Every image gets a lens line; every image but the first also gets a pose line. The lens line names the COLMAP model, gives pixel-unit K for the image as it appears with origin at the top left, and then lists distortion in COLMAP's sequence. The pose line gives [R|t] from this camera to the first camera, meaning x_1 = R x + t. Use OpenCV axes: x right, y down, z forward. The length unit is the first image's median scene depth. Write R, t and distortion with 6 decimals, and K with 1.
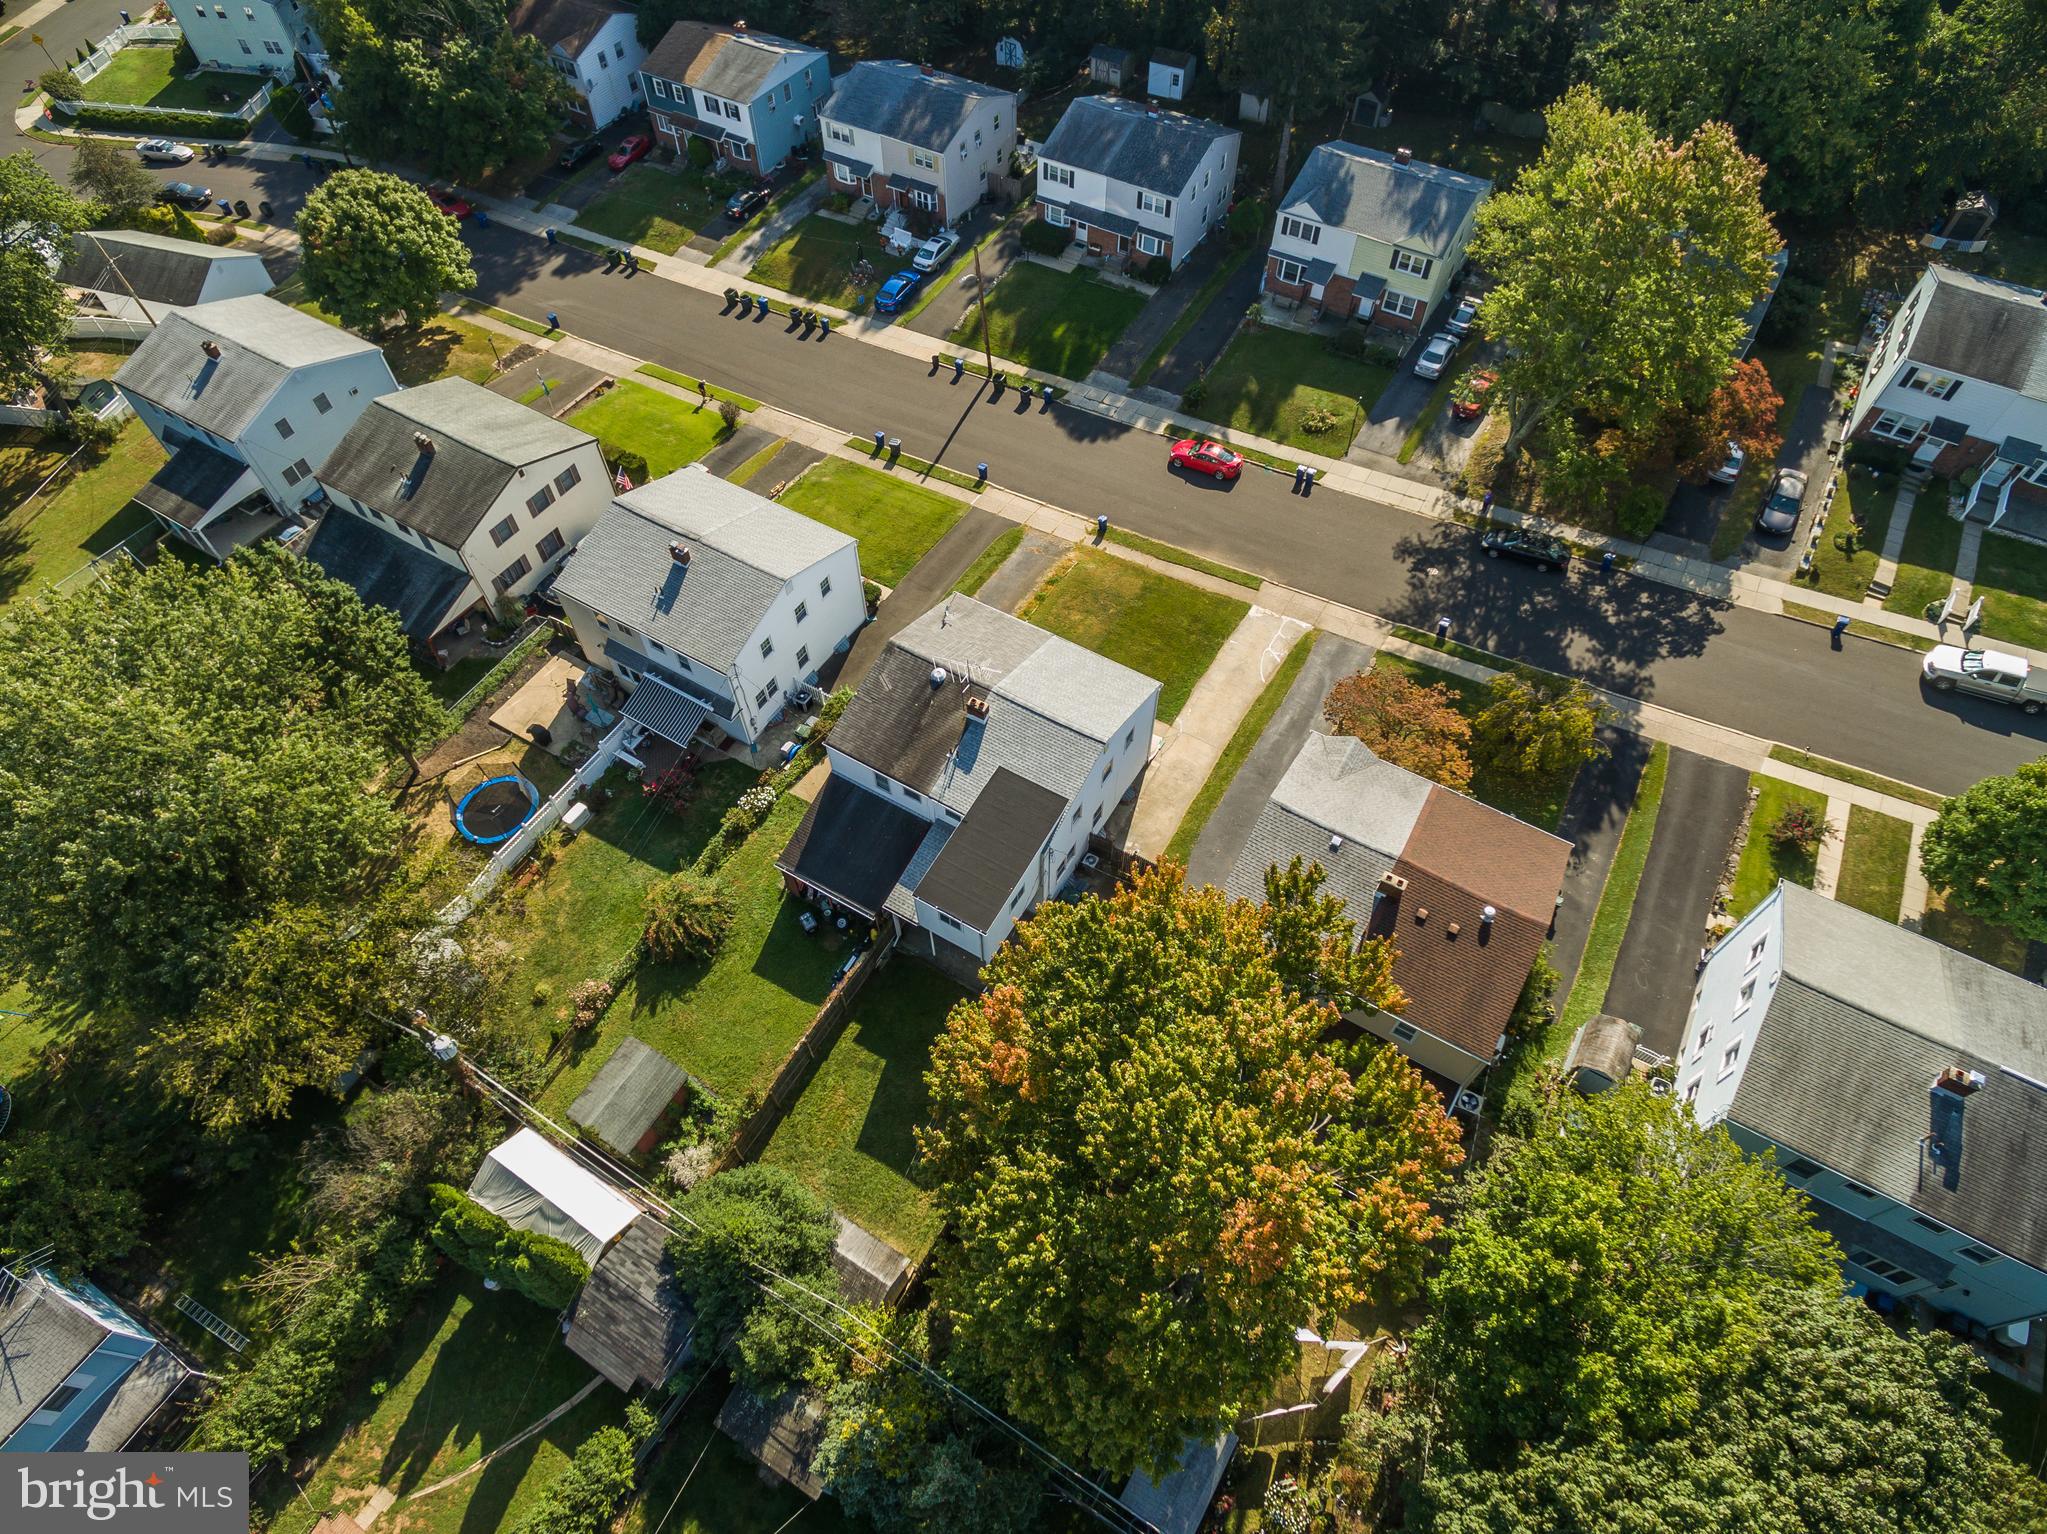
lens RADIAL K [[1144.3, 0, 1031.1], [0, 1144.3, 776.2], [0, 0, 1]] dist [0.002402, -0.000515]
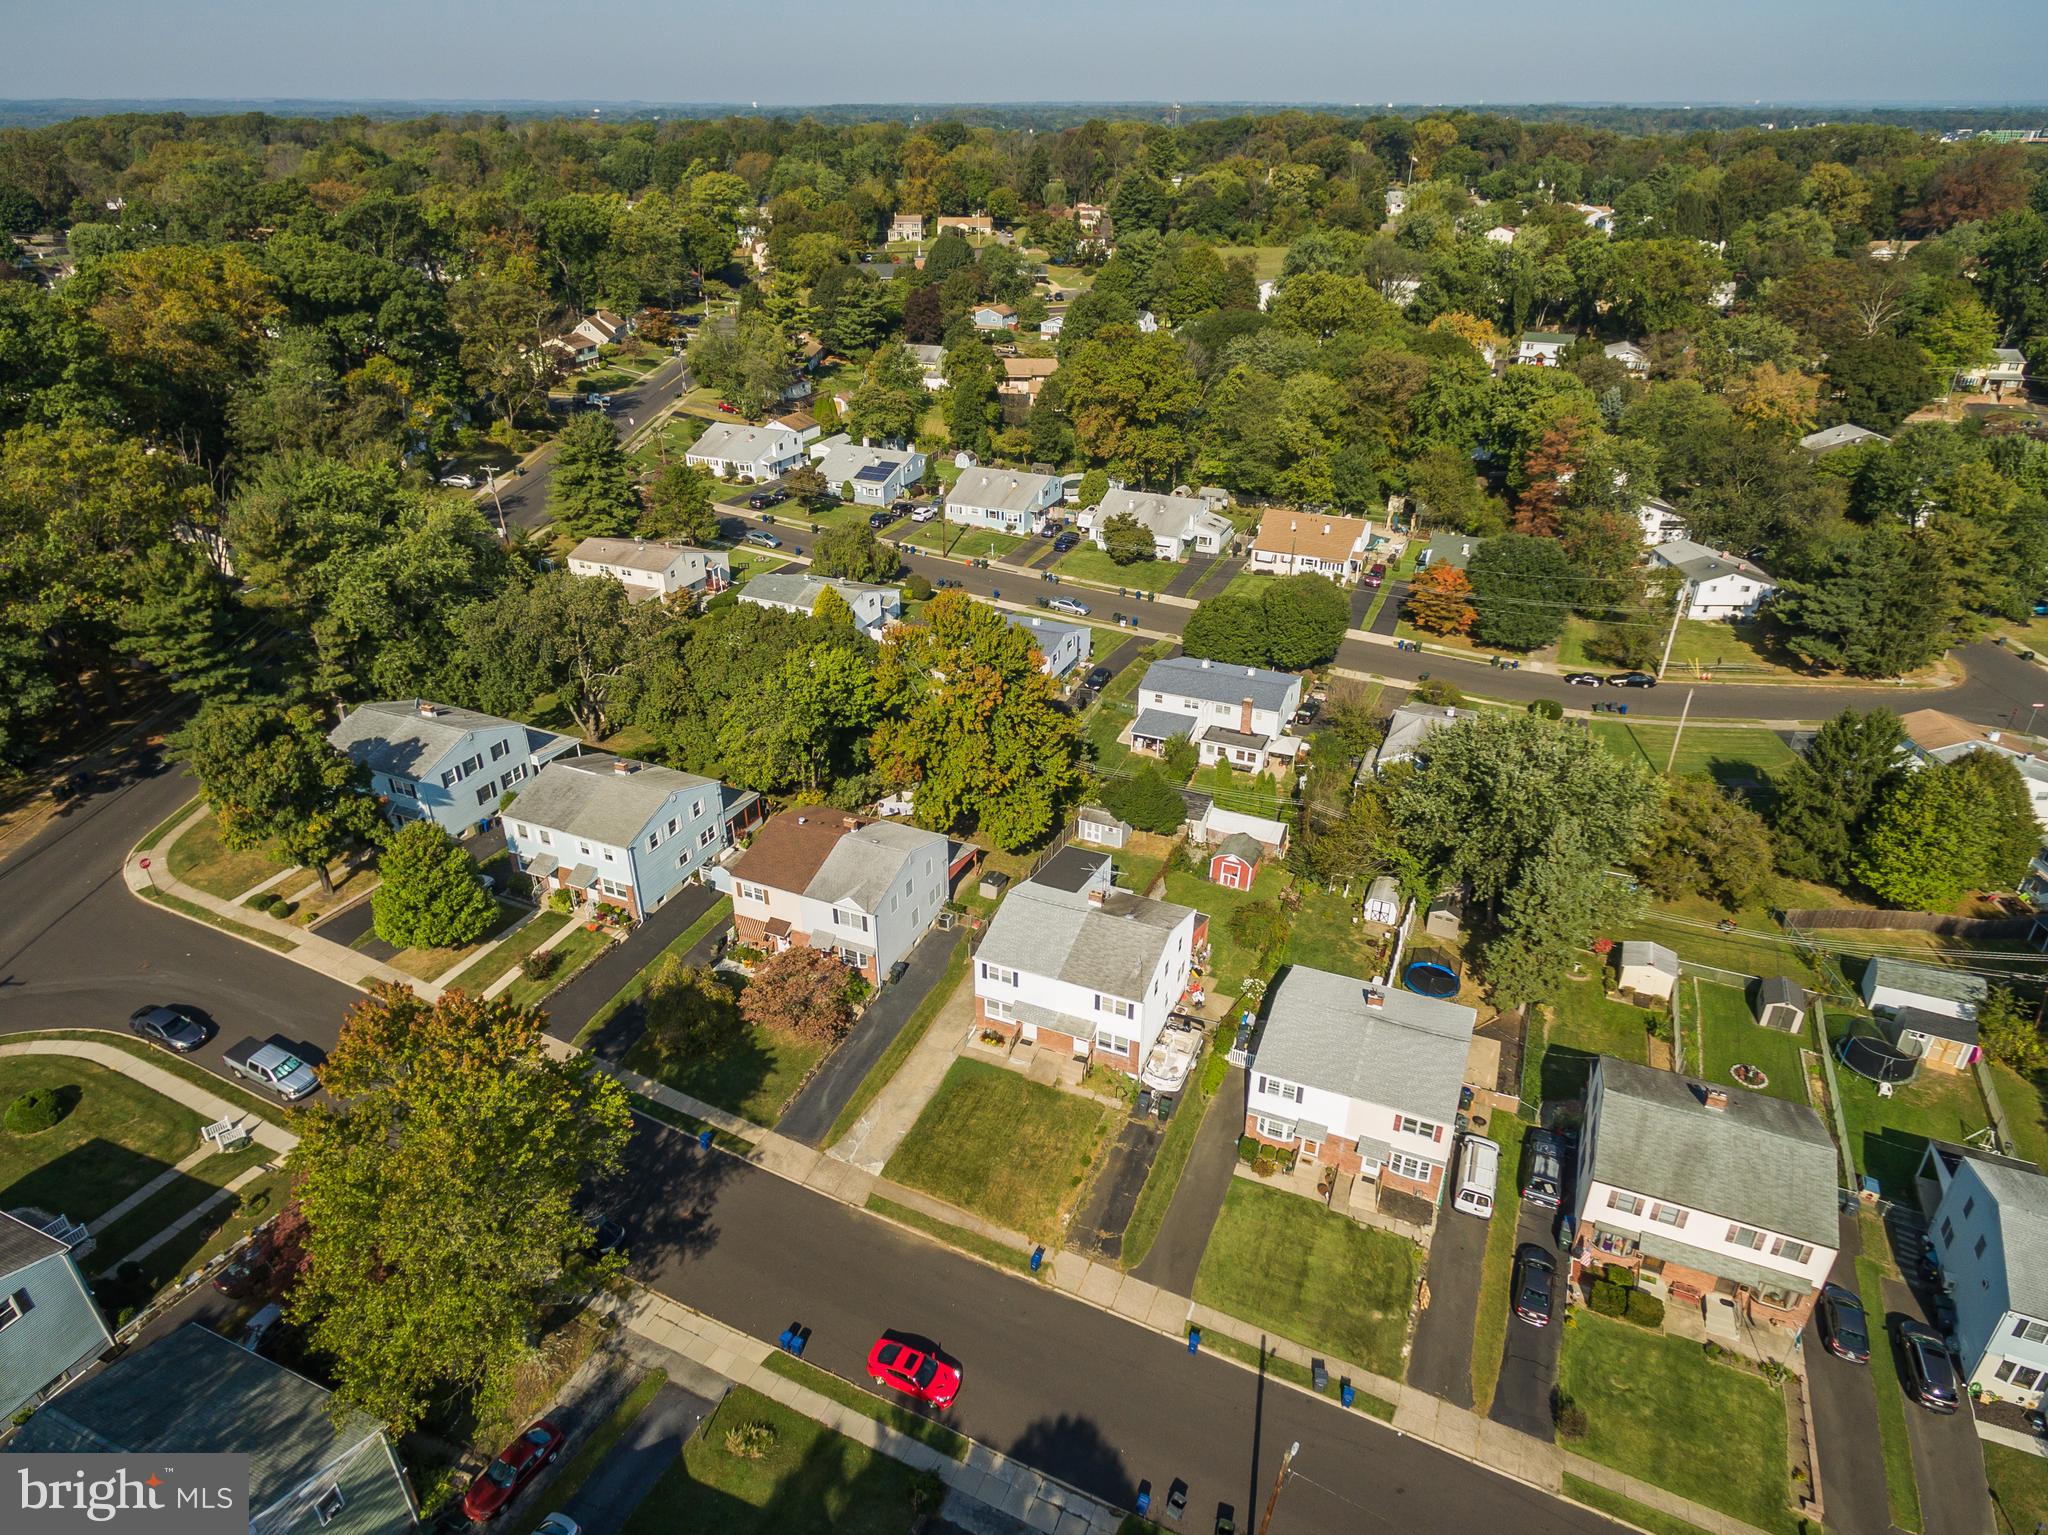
lens RADIAL K [[1197.9, 0, 1024.7], [0, 1197.9, 783.9], [0, 0, 1]] dist [0.001976, 0.000451]
pose [[-0.993655, 0.048800, -0.101337, 0.152571], [-0.095597, 0.108276, 0.989514, -1.222646], [0.059261, 0.992922, -0.102924, 0.754109]]
